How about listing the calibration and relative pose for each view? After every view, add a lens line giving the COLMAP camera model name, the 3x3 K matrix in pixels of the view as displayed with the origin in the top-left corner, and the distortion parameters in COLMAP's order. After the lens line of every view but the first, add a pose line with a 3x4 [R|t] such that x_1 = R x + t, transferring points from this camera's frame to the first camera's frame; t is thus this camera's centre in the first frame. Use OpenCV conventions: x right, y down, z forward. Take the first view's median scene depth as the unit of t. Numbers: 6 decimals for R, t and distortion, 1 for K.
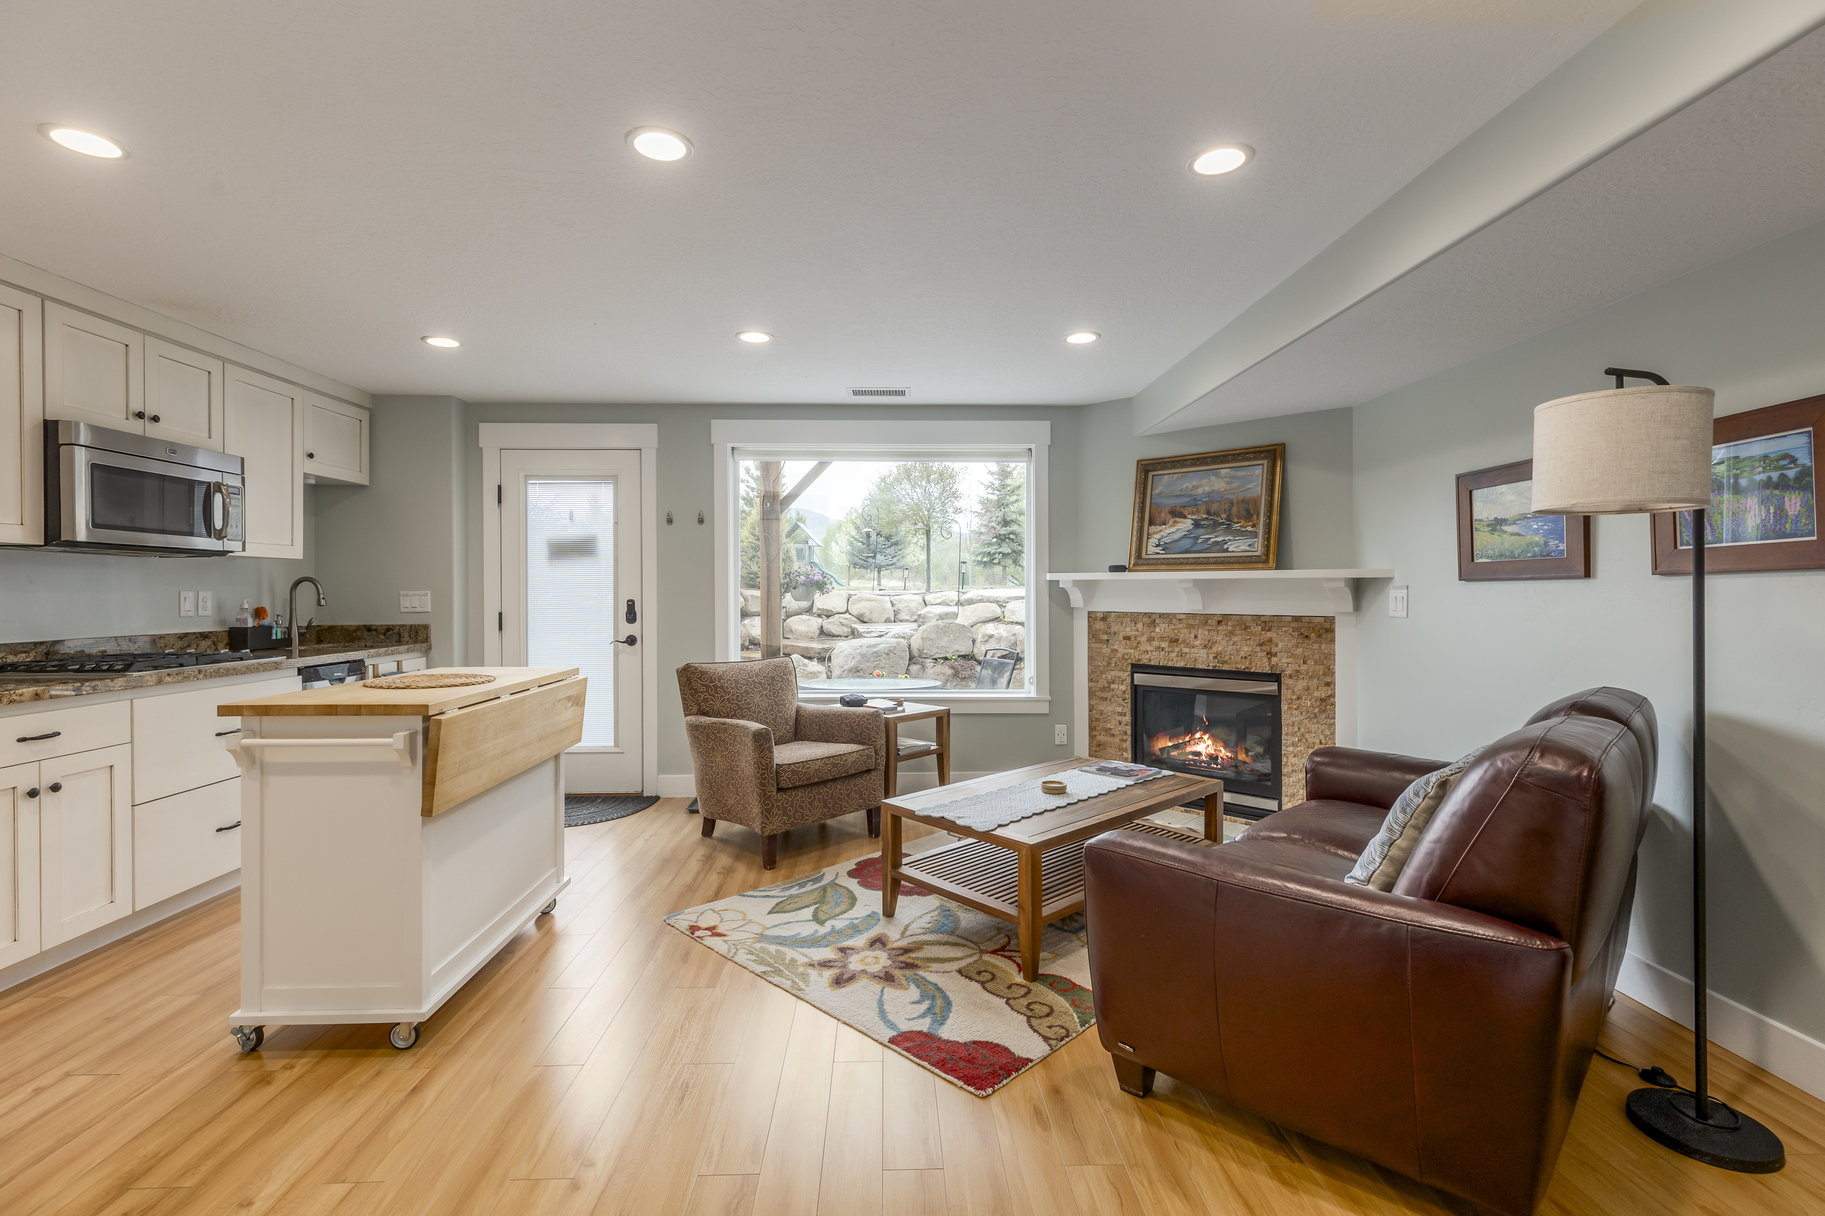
lens RADIAL K [[815.0, 0, 904.0], [0, 815.0, 600.8], [0, 0, 1]] dist [0.004256, 0.000309]
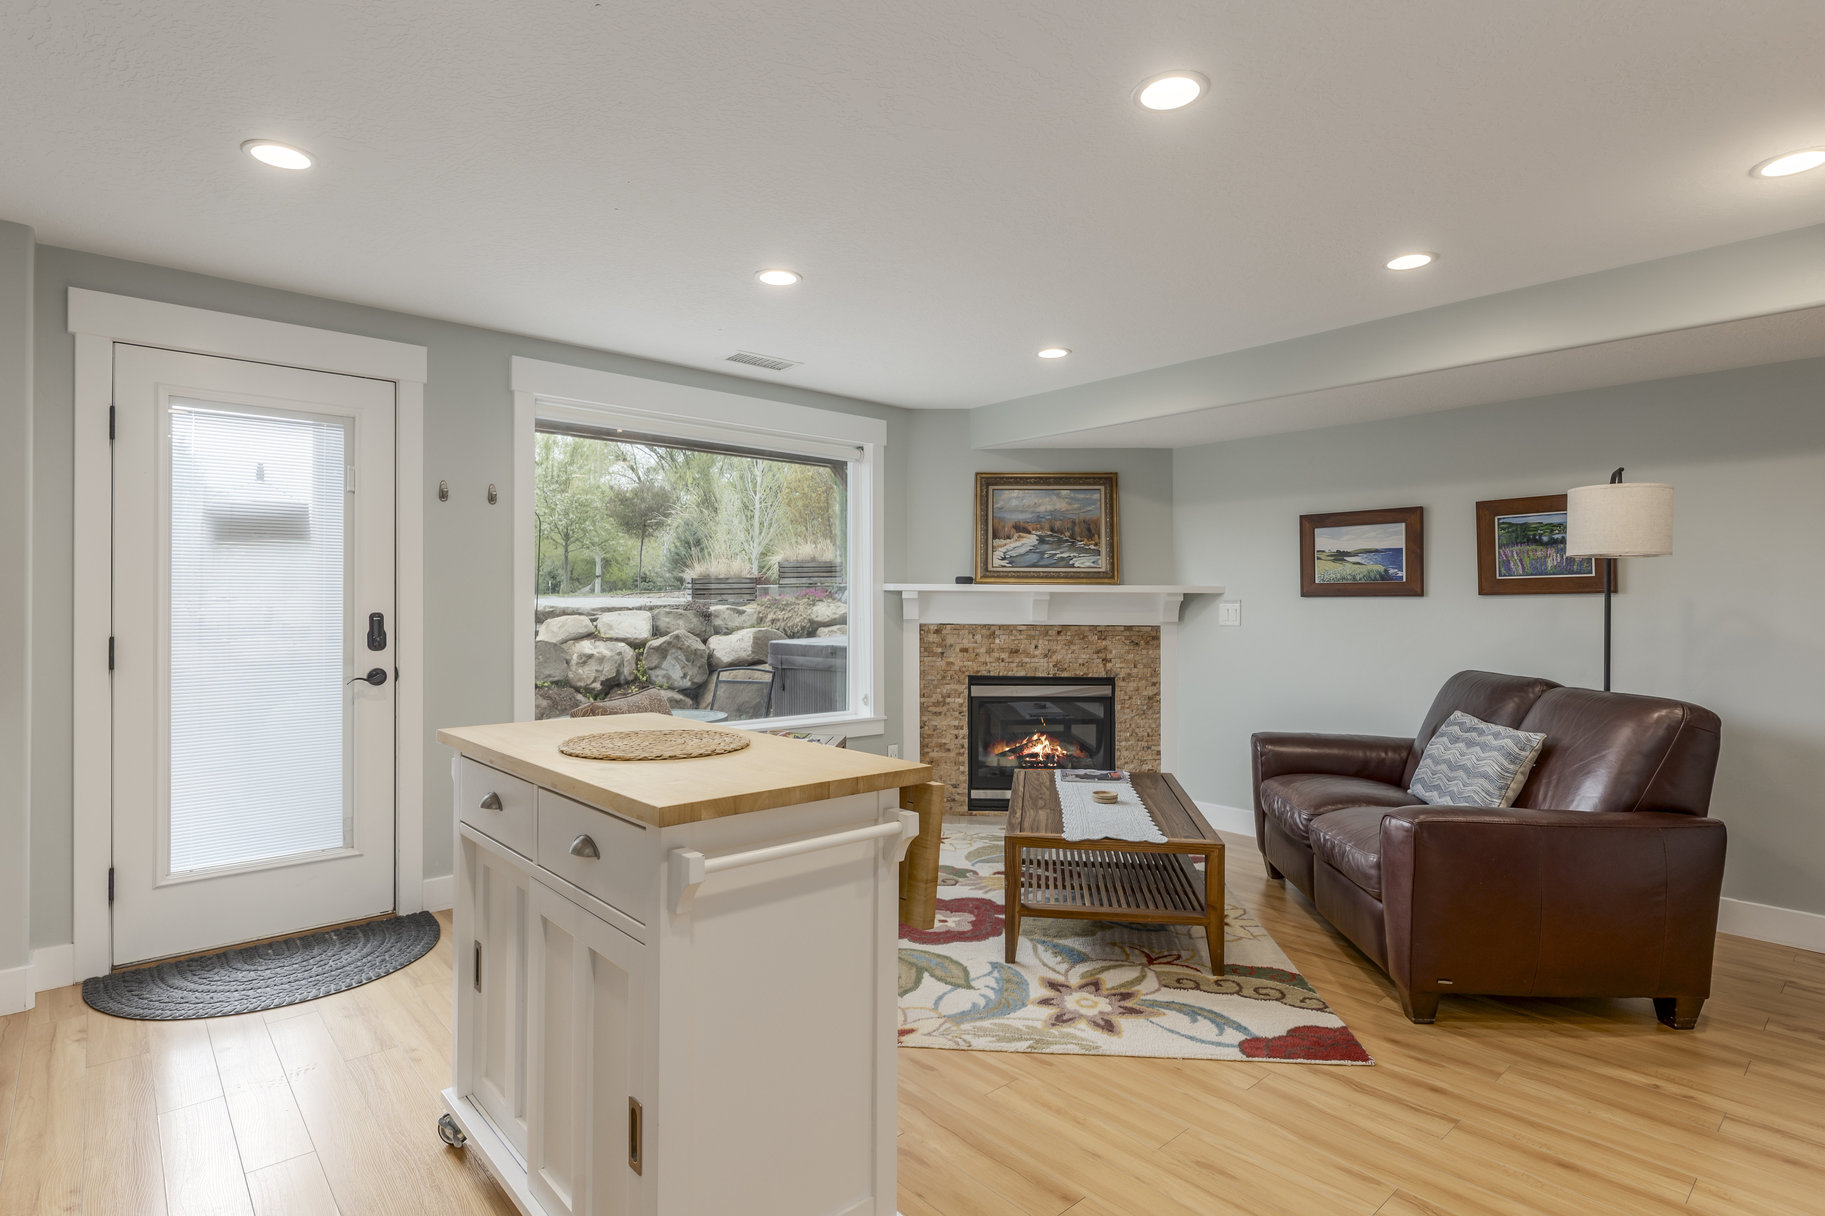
lens RADIAL K [[915.7, 0, 909.9], [0, 915.7, 601.5], [0, 0, 1]] dist [0.002044, 0.000056]
pose [[0.768741, 0.004859, 0.639542, -0.538519], [0.002231, 0.999945, -0.010279, -0.002575], [-0.639557, 0.009329, 0.768687, 0.202814]]
